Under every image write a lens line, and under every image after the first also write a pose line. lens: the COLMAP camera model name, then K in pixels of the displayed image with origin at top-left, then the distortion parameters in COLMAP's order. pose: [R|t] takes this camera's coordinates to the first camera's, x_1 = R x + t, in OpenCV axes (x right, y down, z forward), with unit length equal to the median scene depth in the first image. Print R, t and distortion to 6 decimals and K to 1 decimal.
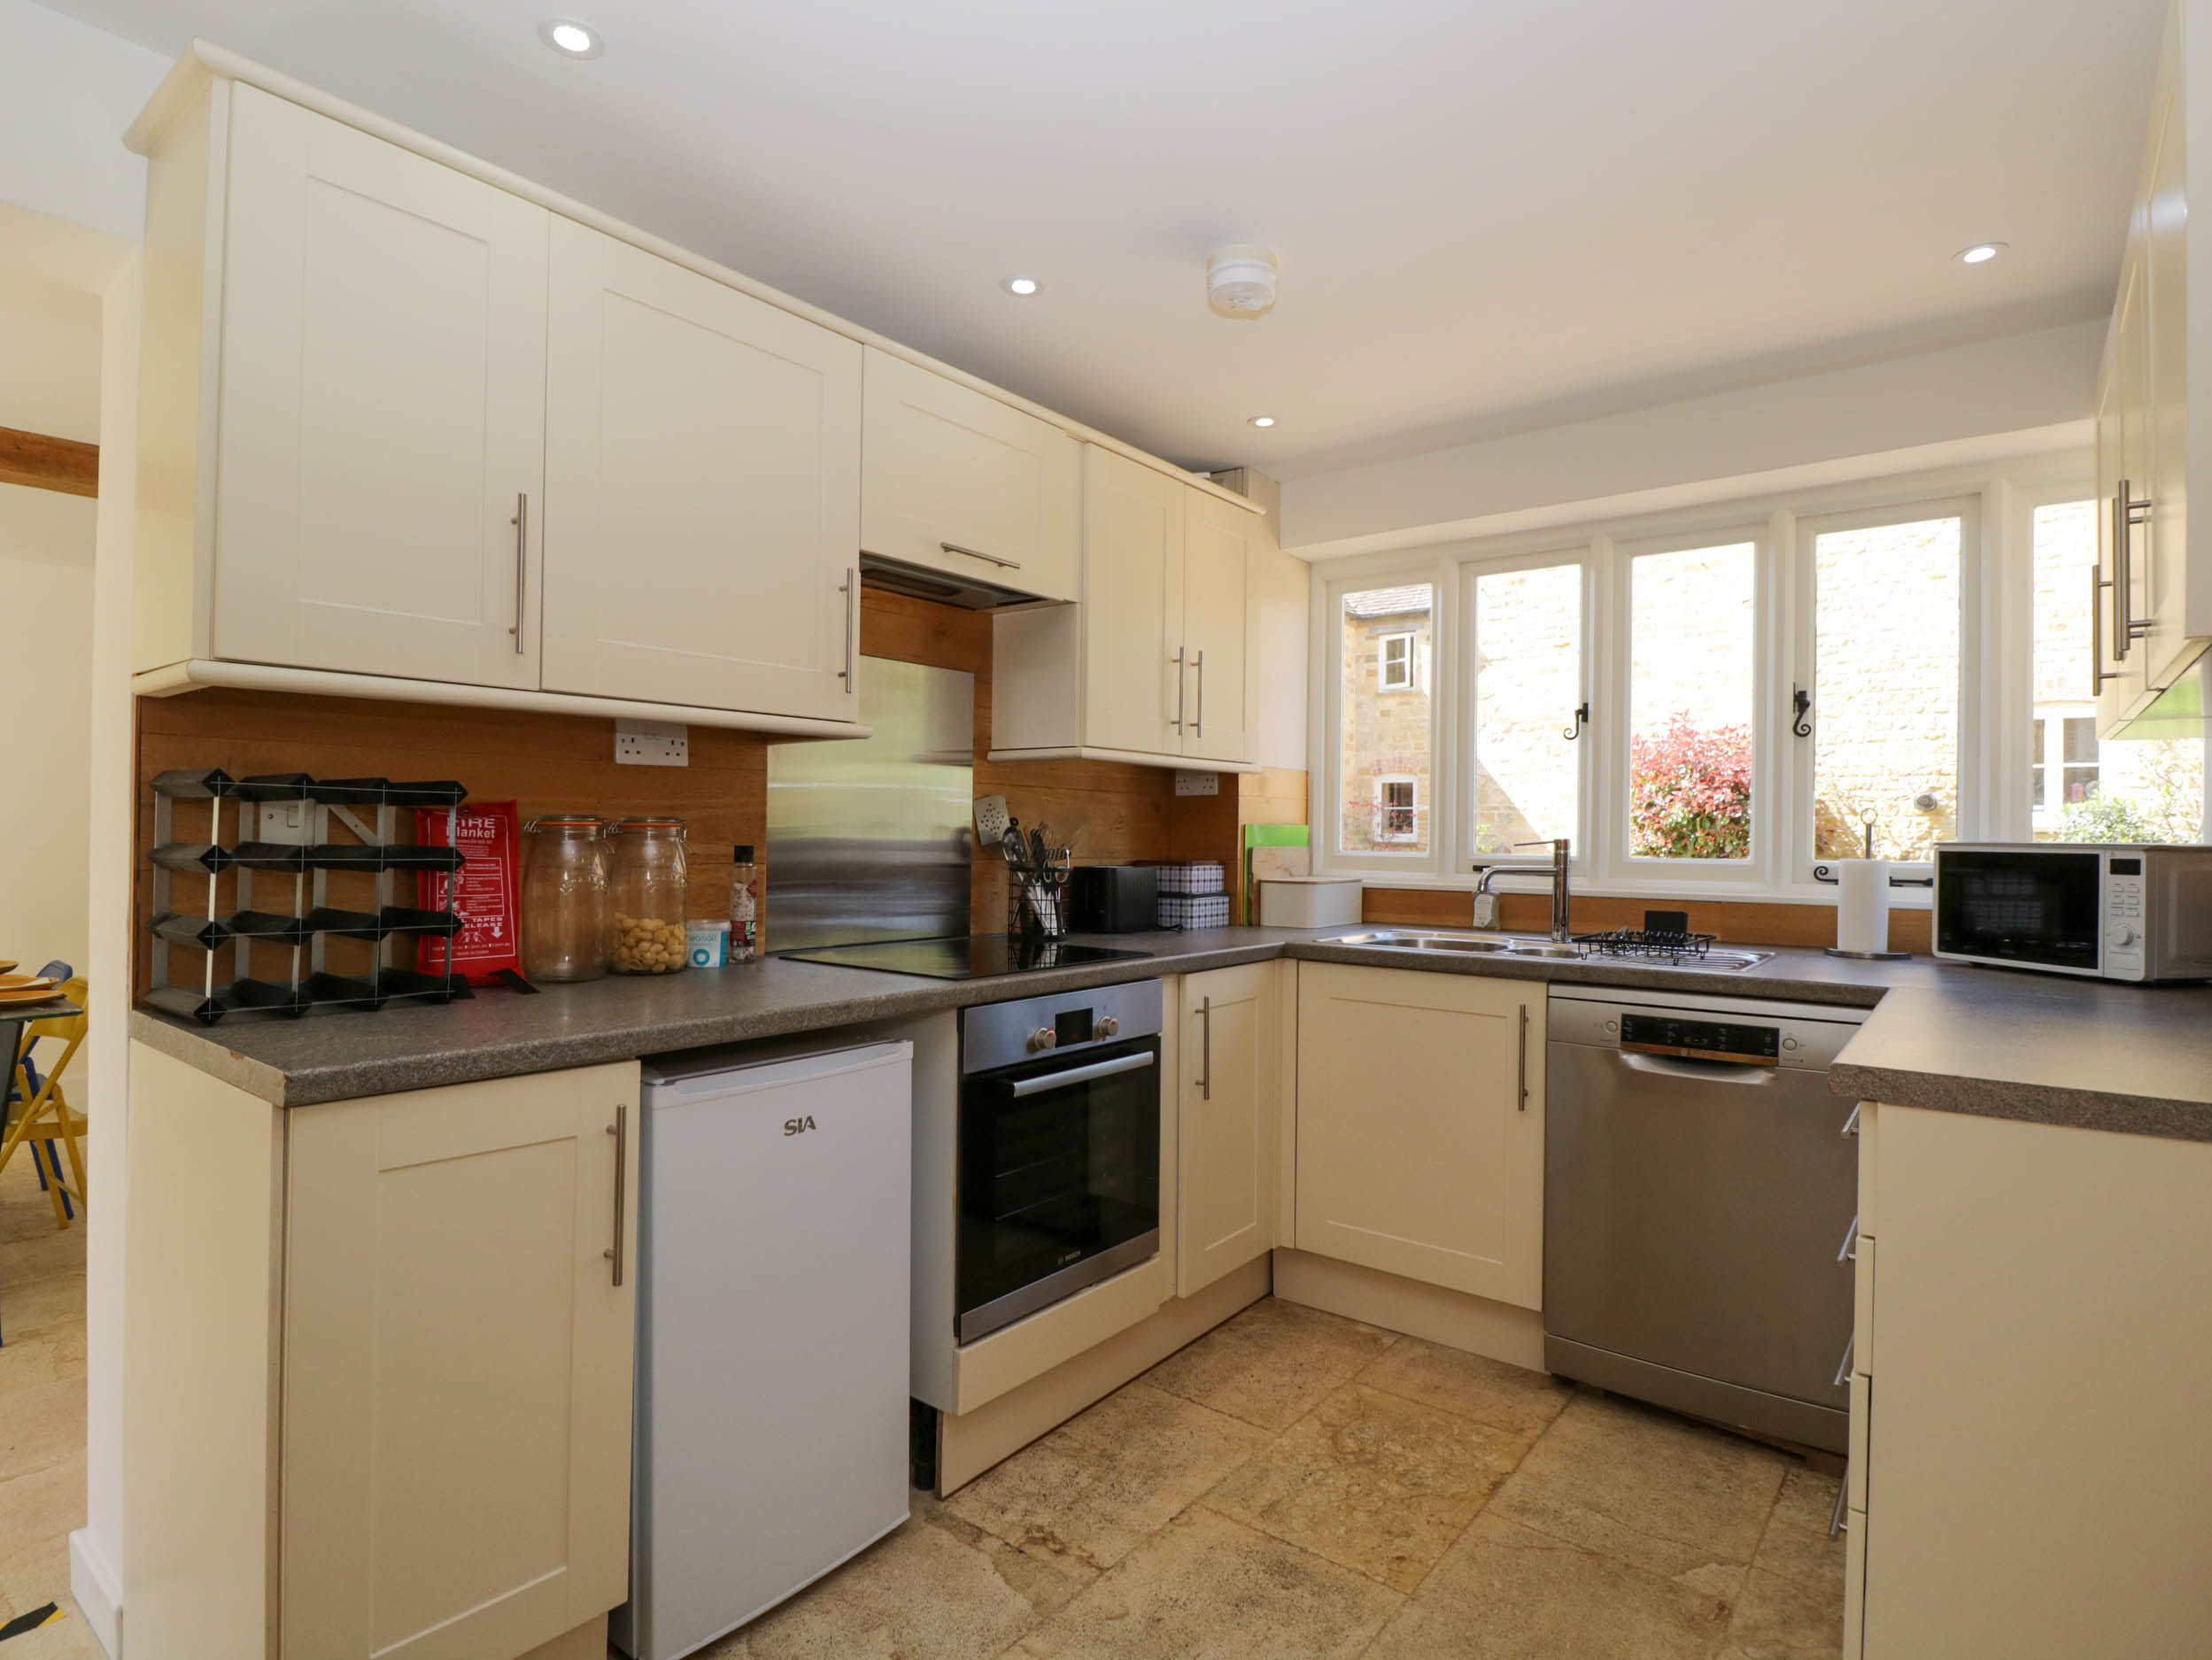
lens RADIAL K [[1160.4, 0, 1093.9], [0, 1160.4, 831.9], [0, 0, 1]] dist [0.002032, -0.010070]
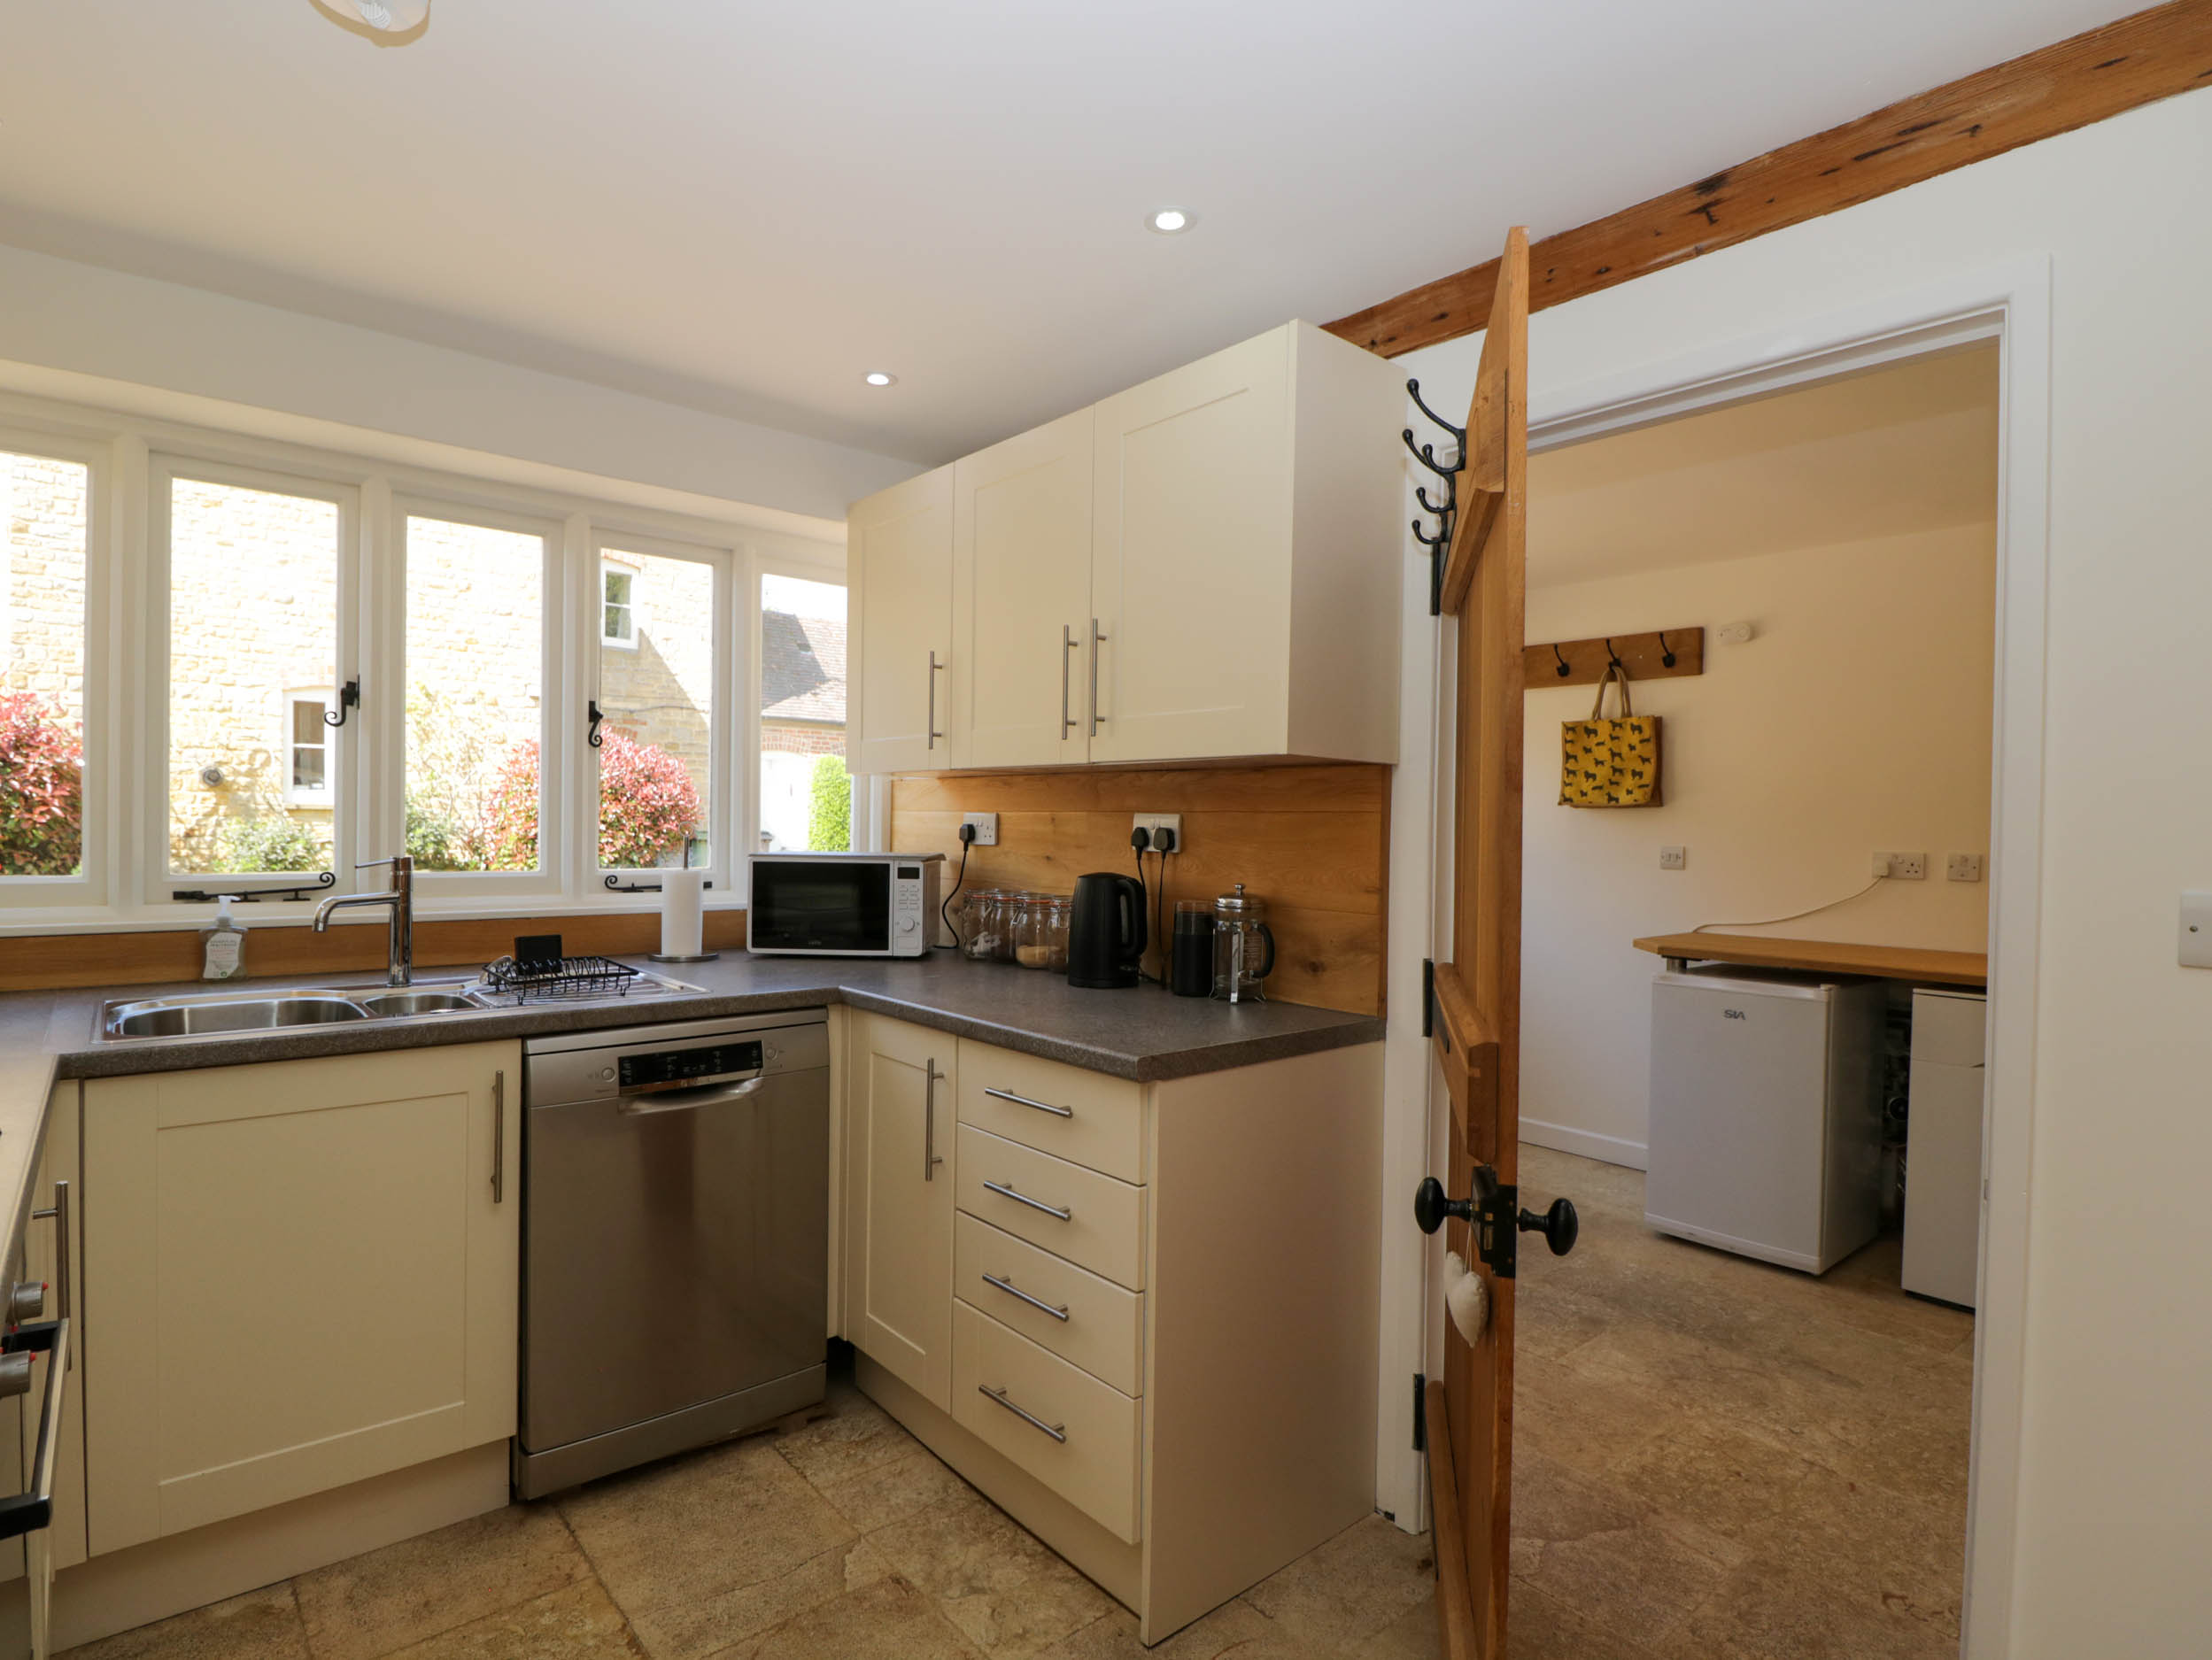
lens RADIAL K [[1160.4, 0, 1093.9], [0, 1160.4, 831.9], [0, 0, 1]] dist [0.002032, -0.010070]
pose [[0.201623, -0.014468, 0.979356, -0.335906], [-0.015061, 0.999727, 0.017869, -0.038536], [-0.979347, -0.018353, 0.201350, 0.432975]]
